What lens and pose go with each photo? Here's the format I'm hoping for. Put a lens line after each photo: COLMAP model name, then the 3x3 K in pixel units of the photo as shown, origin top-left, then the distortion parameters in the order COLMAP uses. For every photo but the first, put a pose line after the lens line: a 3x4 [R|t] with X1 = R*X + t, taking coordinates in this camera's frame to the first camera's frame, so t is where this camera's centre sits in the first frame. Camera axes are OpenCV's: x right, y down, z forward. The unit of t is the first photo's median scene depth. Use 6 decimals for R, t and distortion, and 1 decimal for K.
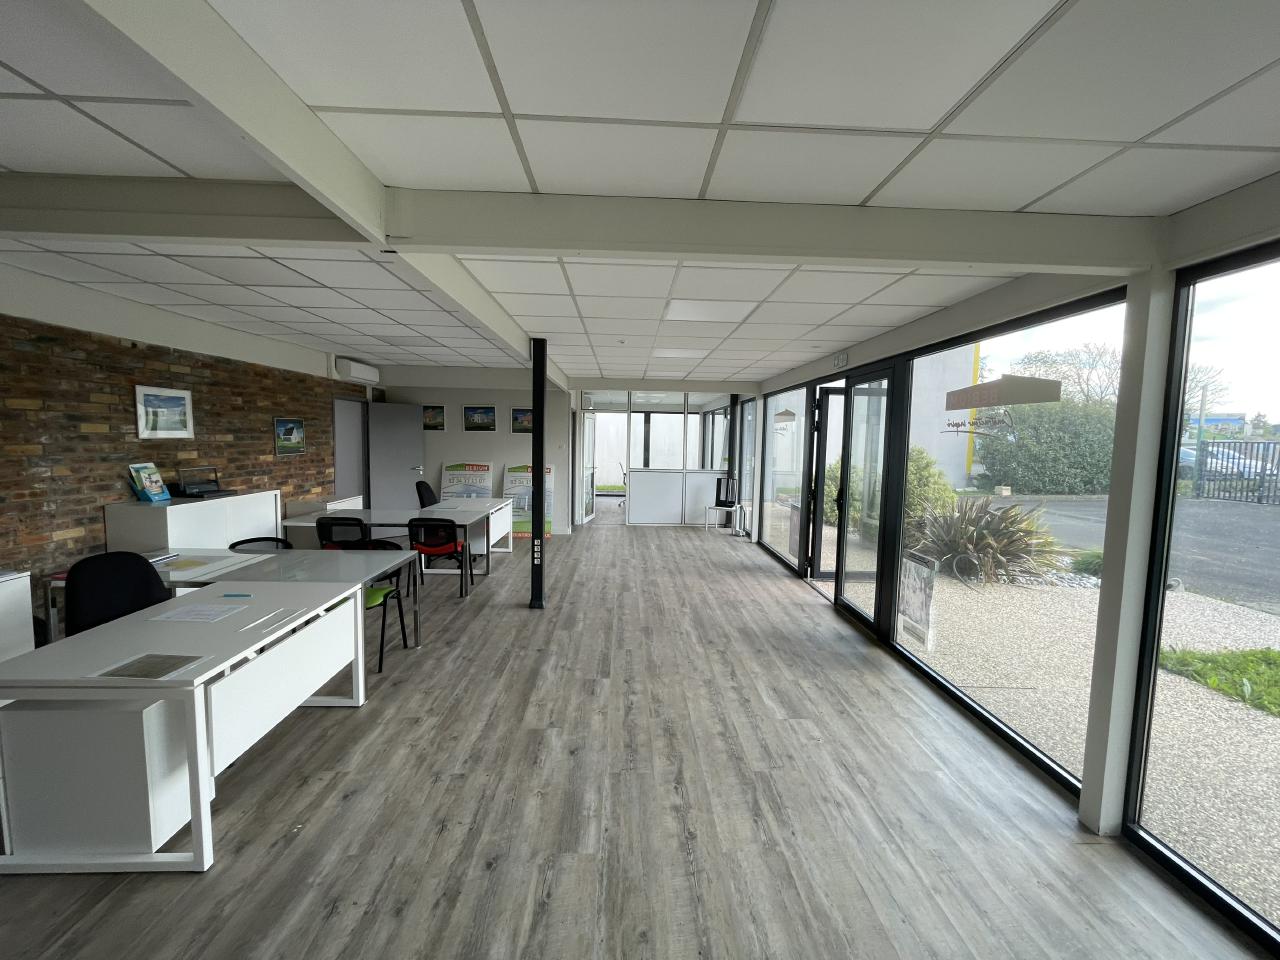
lens RADIAL K [[512.3, 0, 642.7], [0, 512.3, 480.5], [0, 0, 1]] dist [-0.001227, -0.000025]
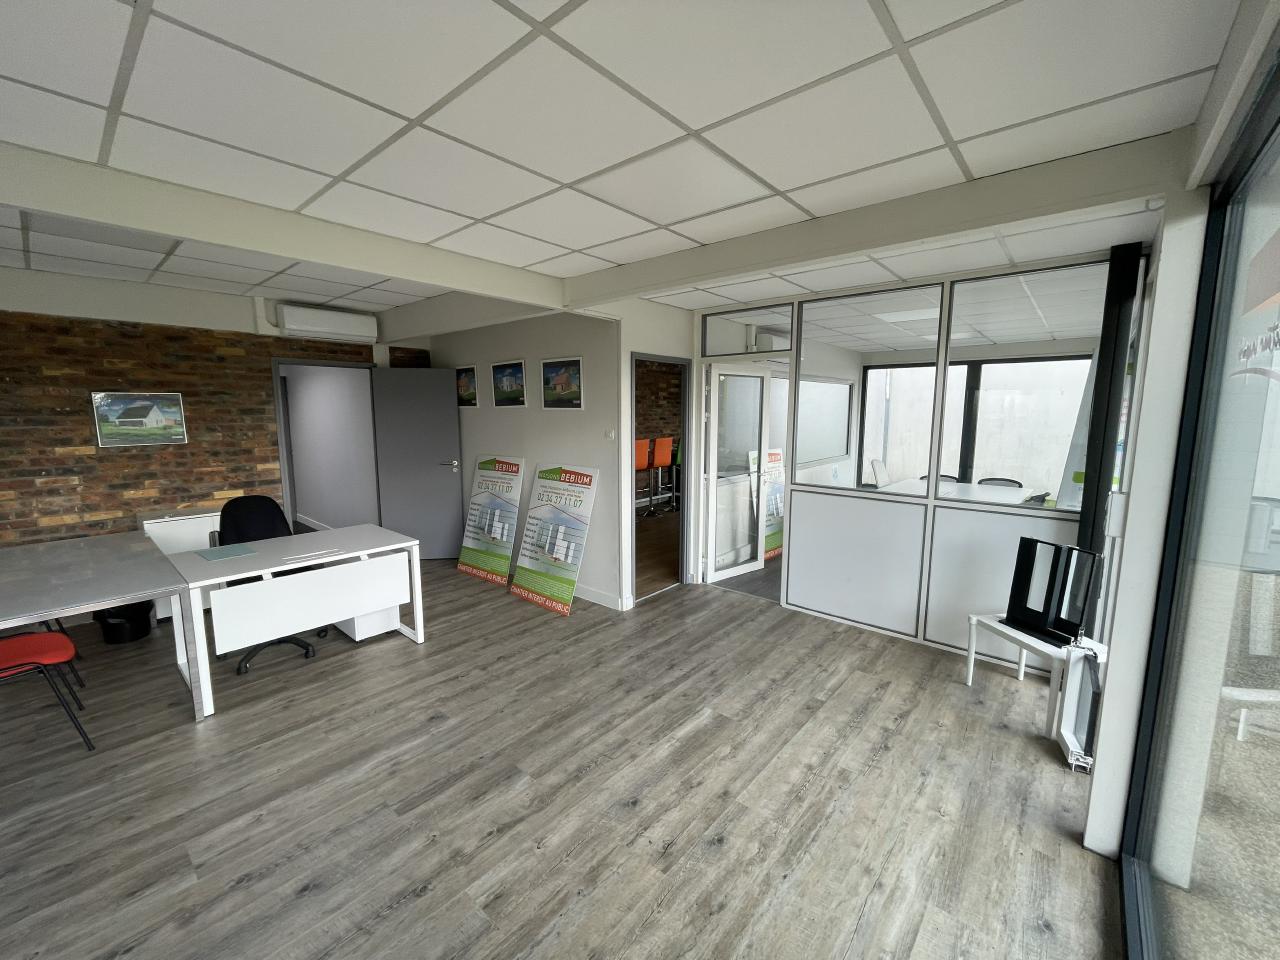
lens RADIAL K [[512.3, 0, 635.5], [0, 512.3, 474.8], [0, 0, 1]] dist [-0.001227, -0.000025]
pose [[0.734181, 0.060729, -0.676233, 0.265002], [-0.042409, 0.998149, 0.043596, -0.065146], [0.677628, -0.003329, 0.735397, 0.889920]]
